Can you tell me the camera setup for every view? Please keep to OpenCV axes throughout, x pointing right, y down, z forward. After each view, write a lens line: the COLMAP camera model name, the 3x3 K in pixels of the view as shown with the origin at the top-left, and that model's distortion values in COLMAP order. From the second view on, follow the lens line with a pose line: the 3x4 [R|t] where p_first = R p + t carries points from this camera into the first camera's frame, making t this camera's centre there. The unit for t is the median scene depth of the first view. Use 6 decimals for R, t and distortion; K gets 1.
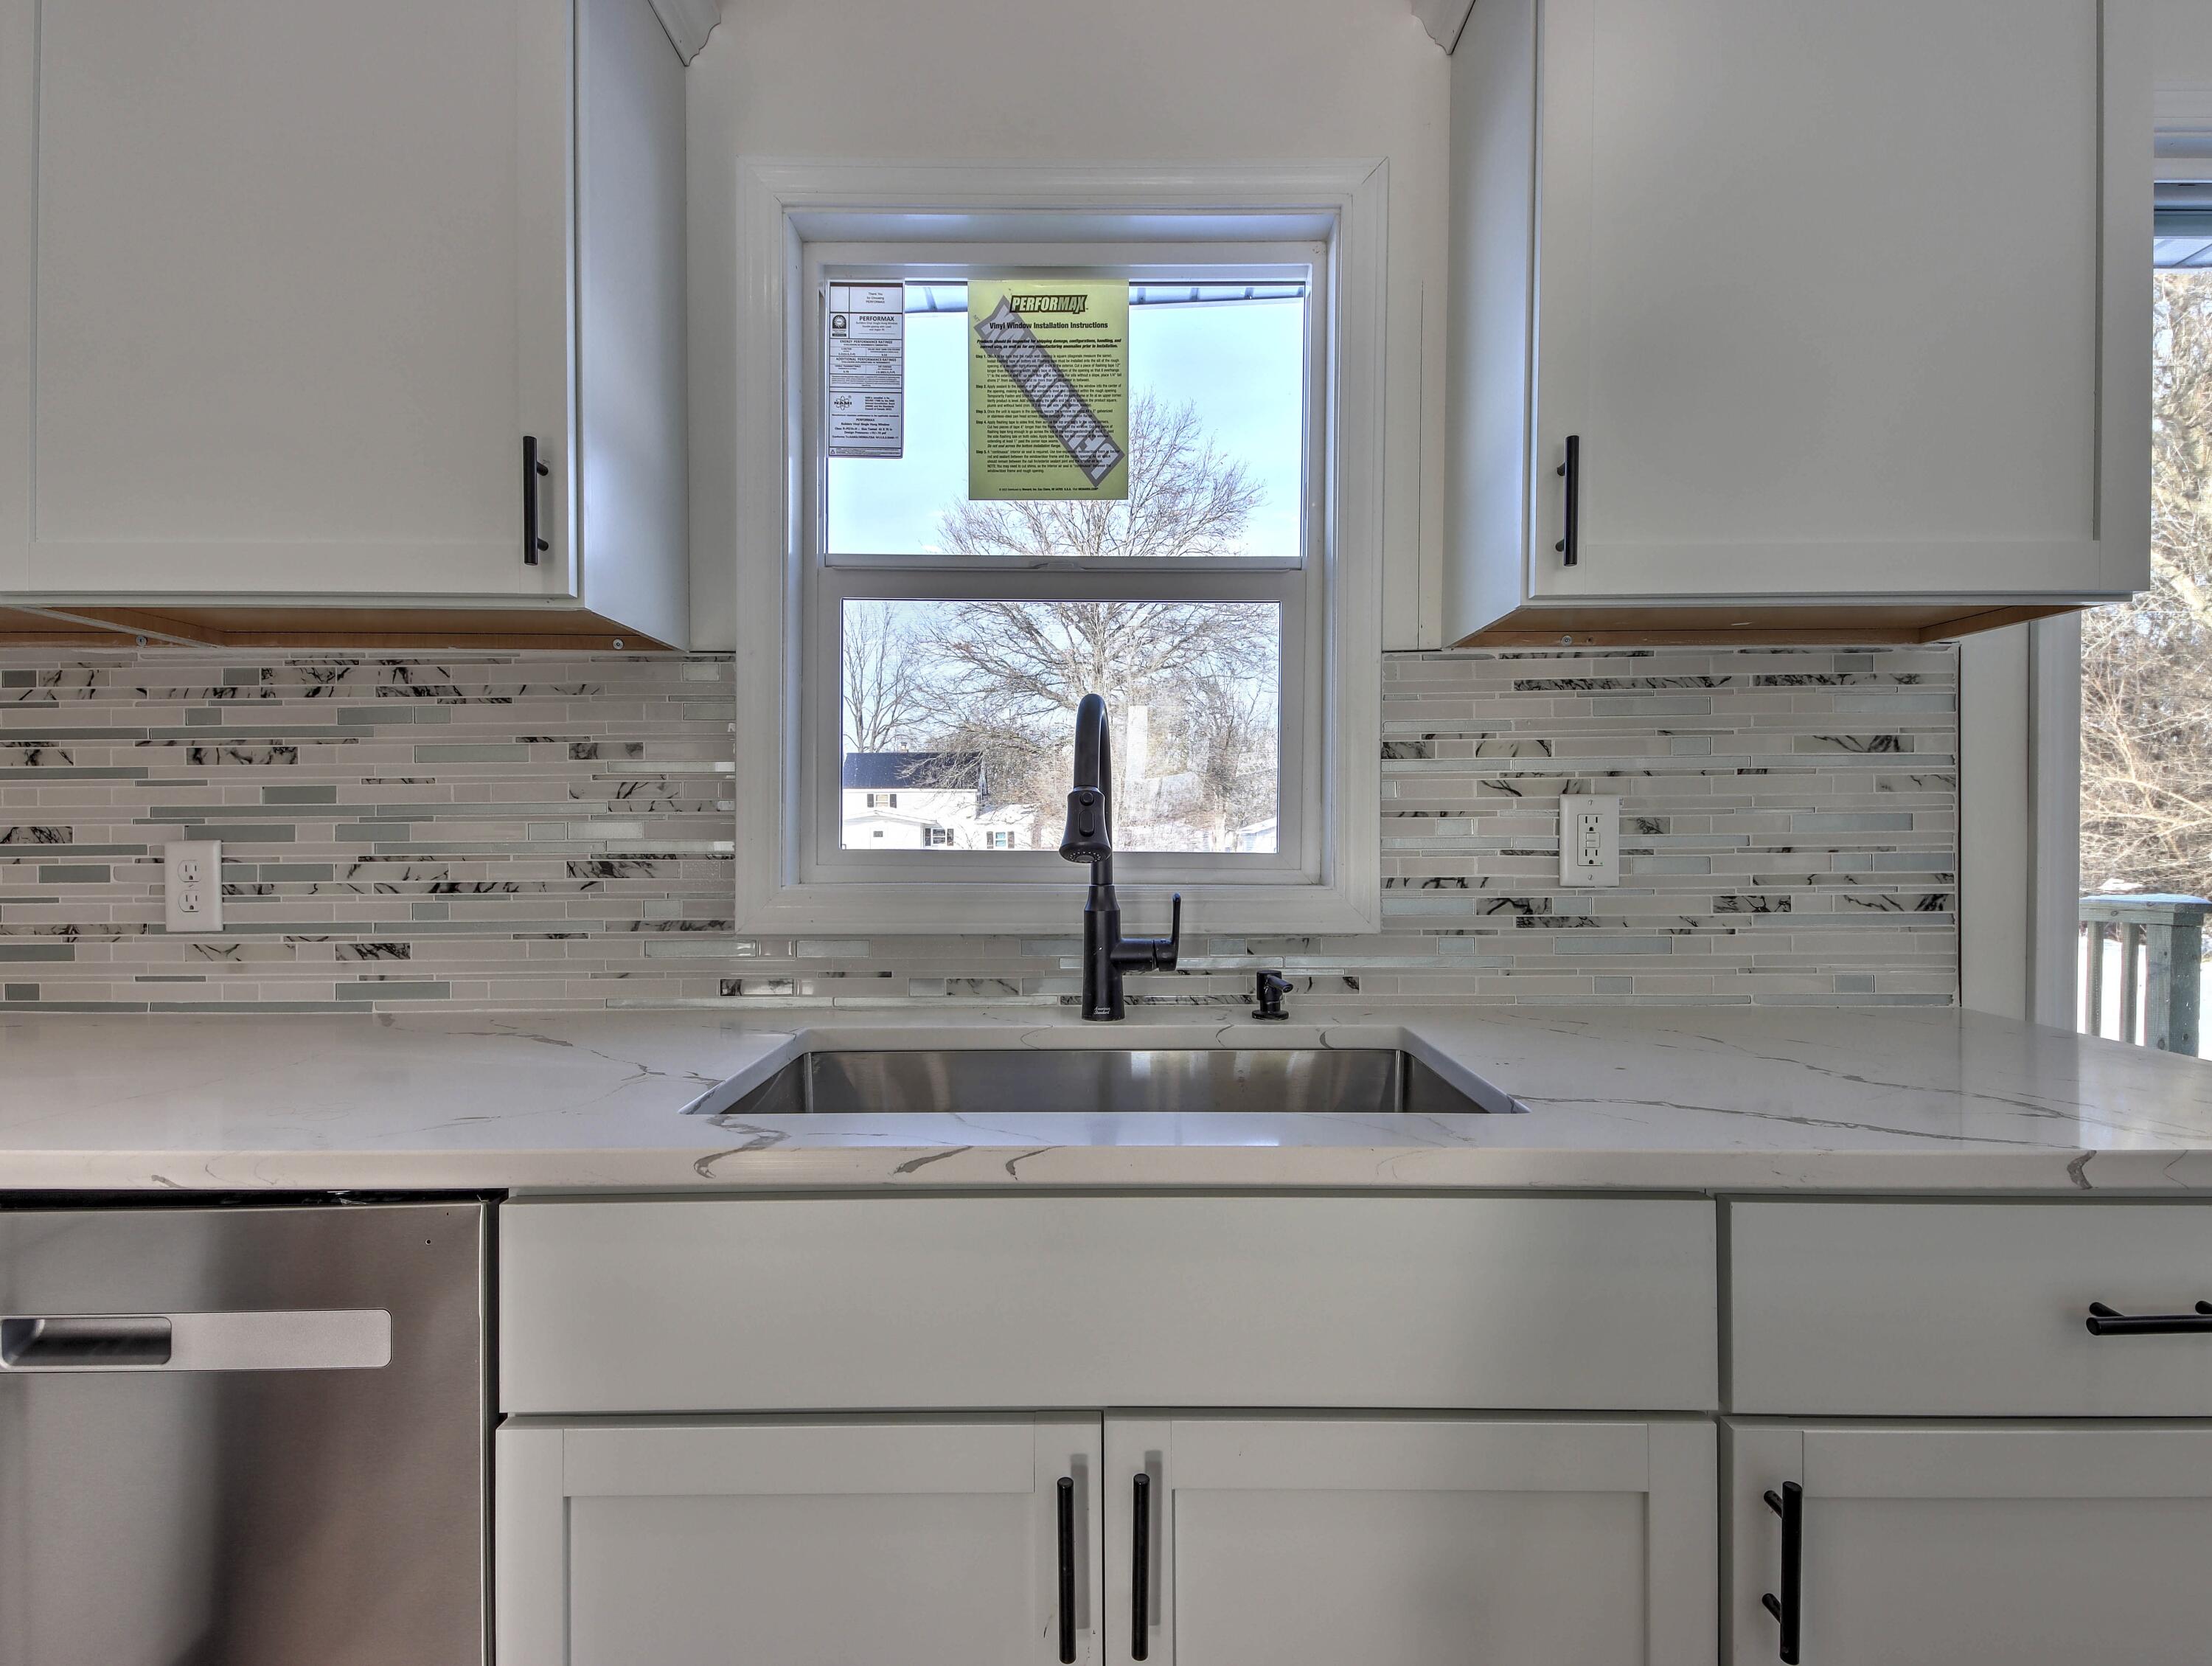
lens RADIAL K [[1066.5, 0, 1111.3], [0, 1066.5, 854.8], [0, 0, 1]] dist [0.004024, 0.000343]
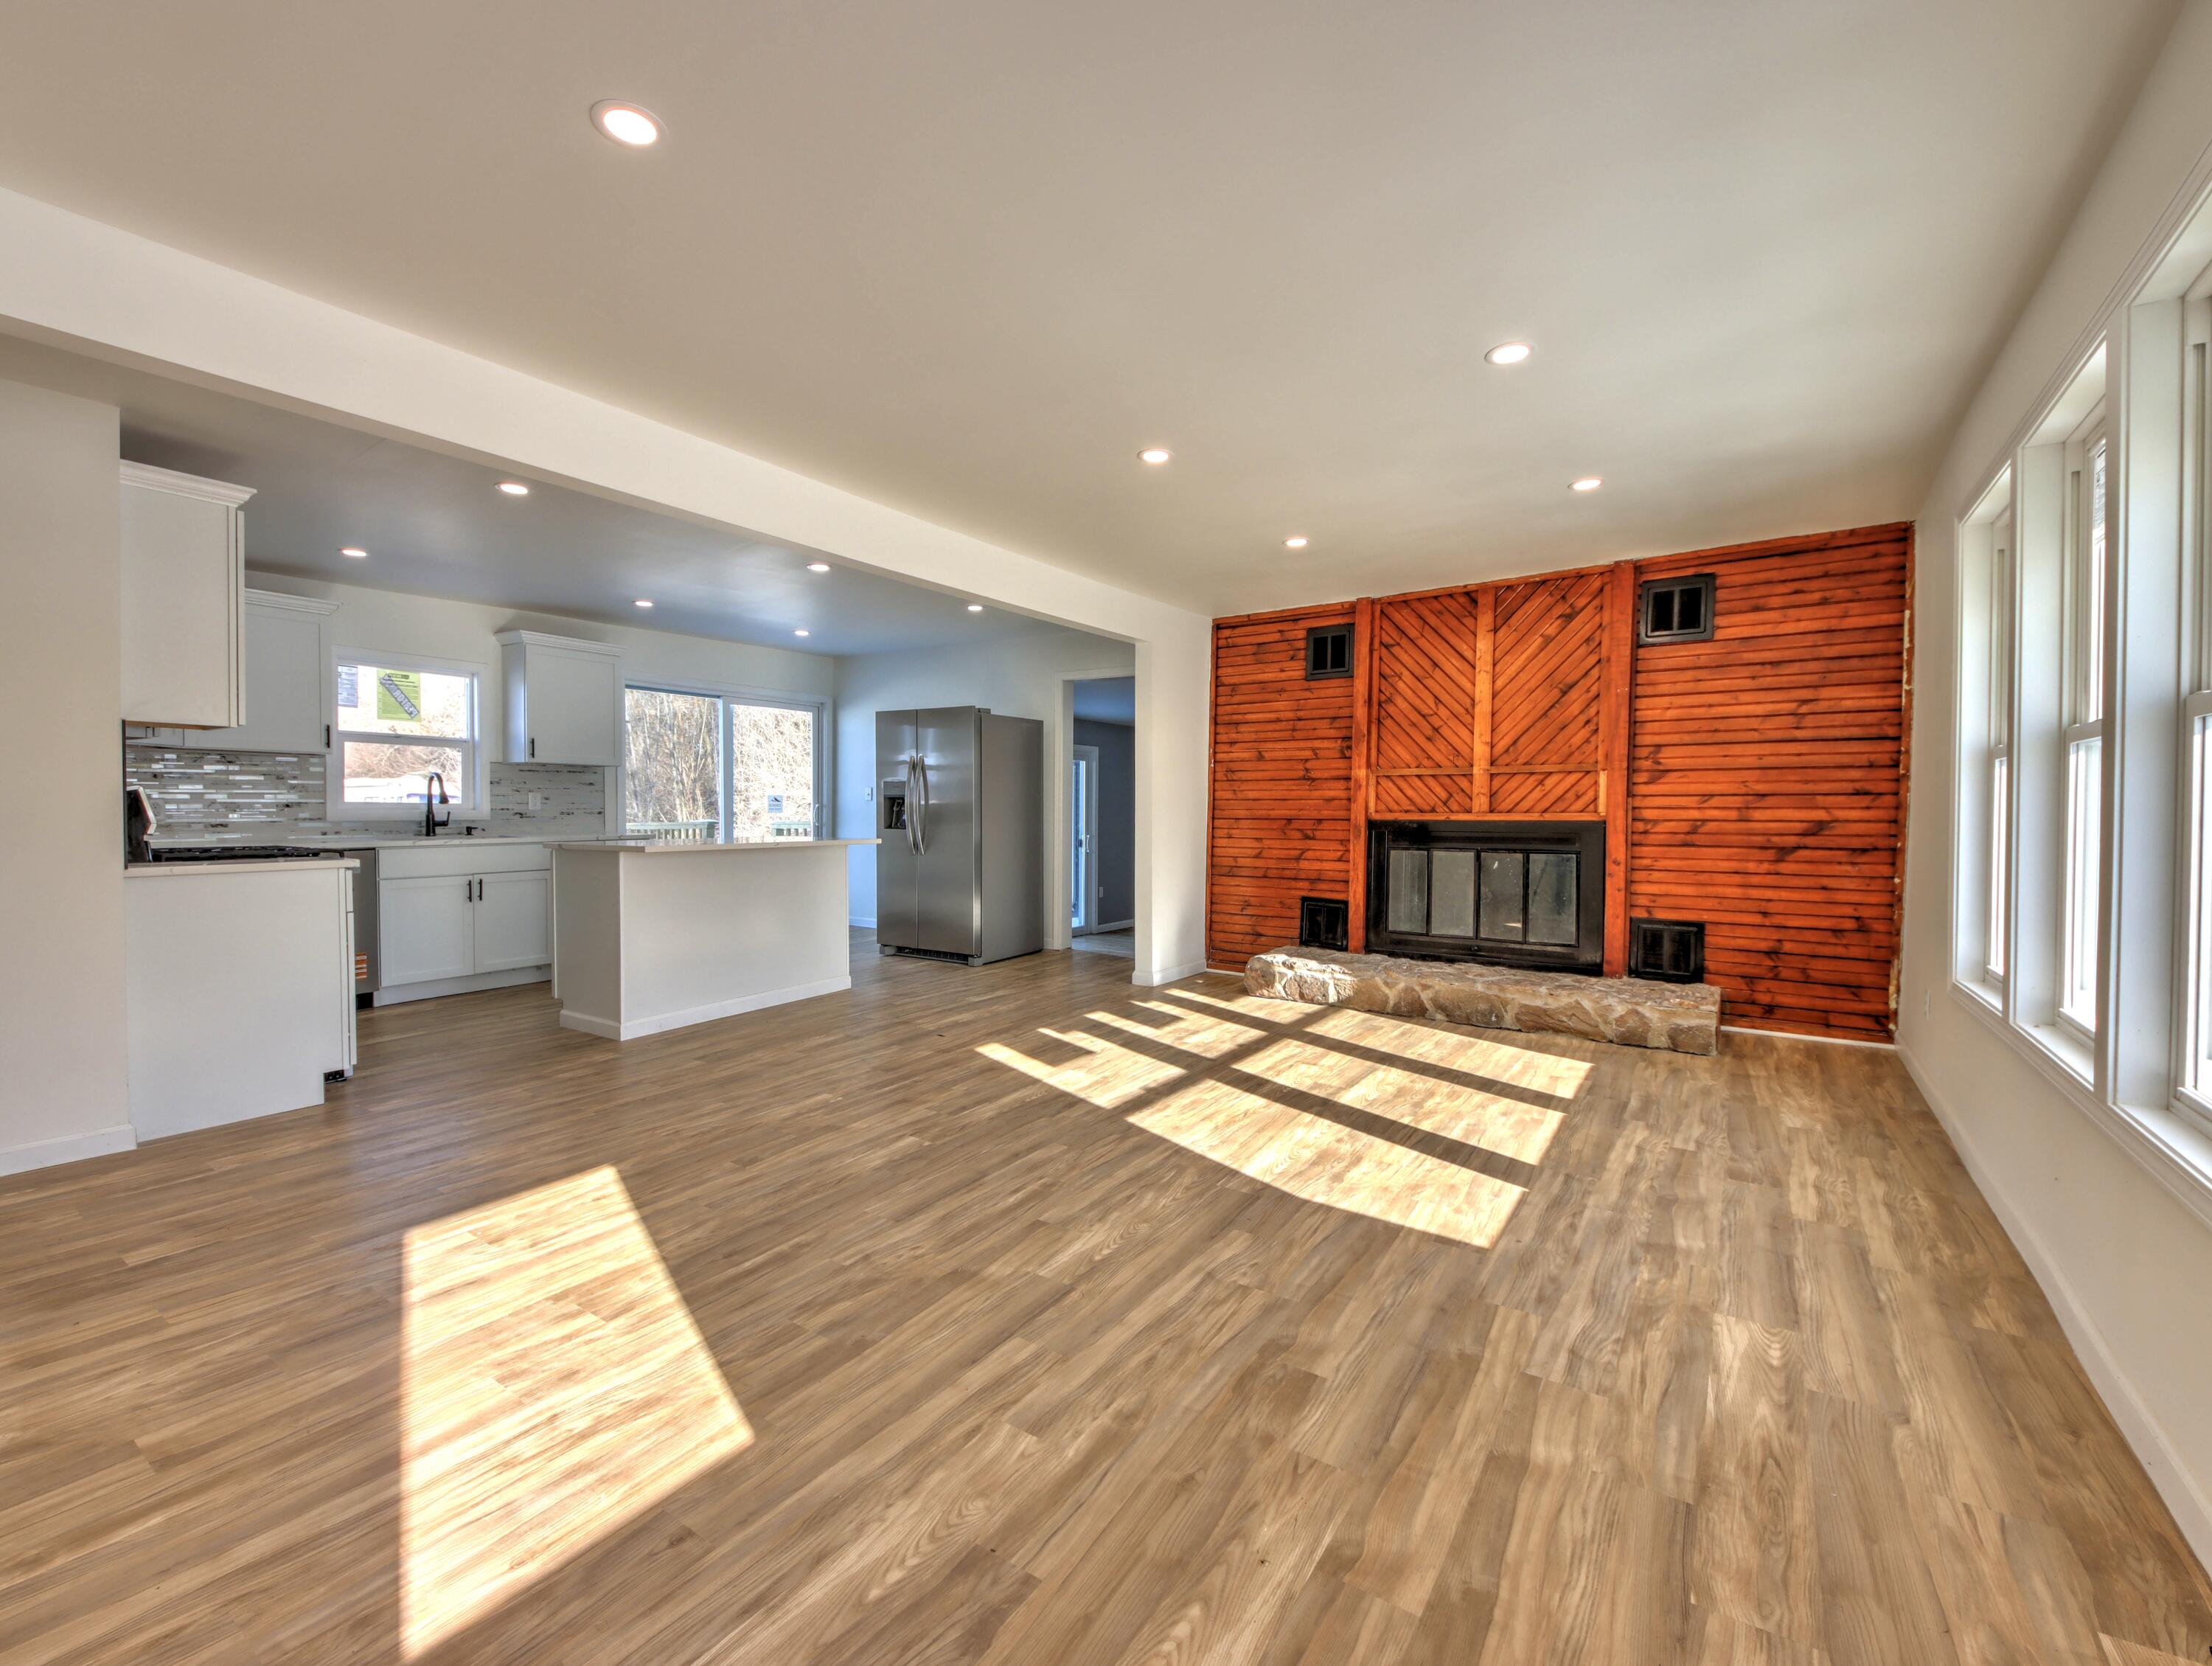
lens RADIAL K [[985.0, 0, 1110.5], [0, 985.0, 828.7], [0, 0, 1]] dist [0.003199, -0.000418]
pose [[0.556736, -0.013789, 0.830575, -1.914708], [0.005522, 0.999902, 0.012899, 0.071402], [-0.830671, -0.002595, 0.556758, -3.874297]]
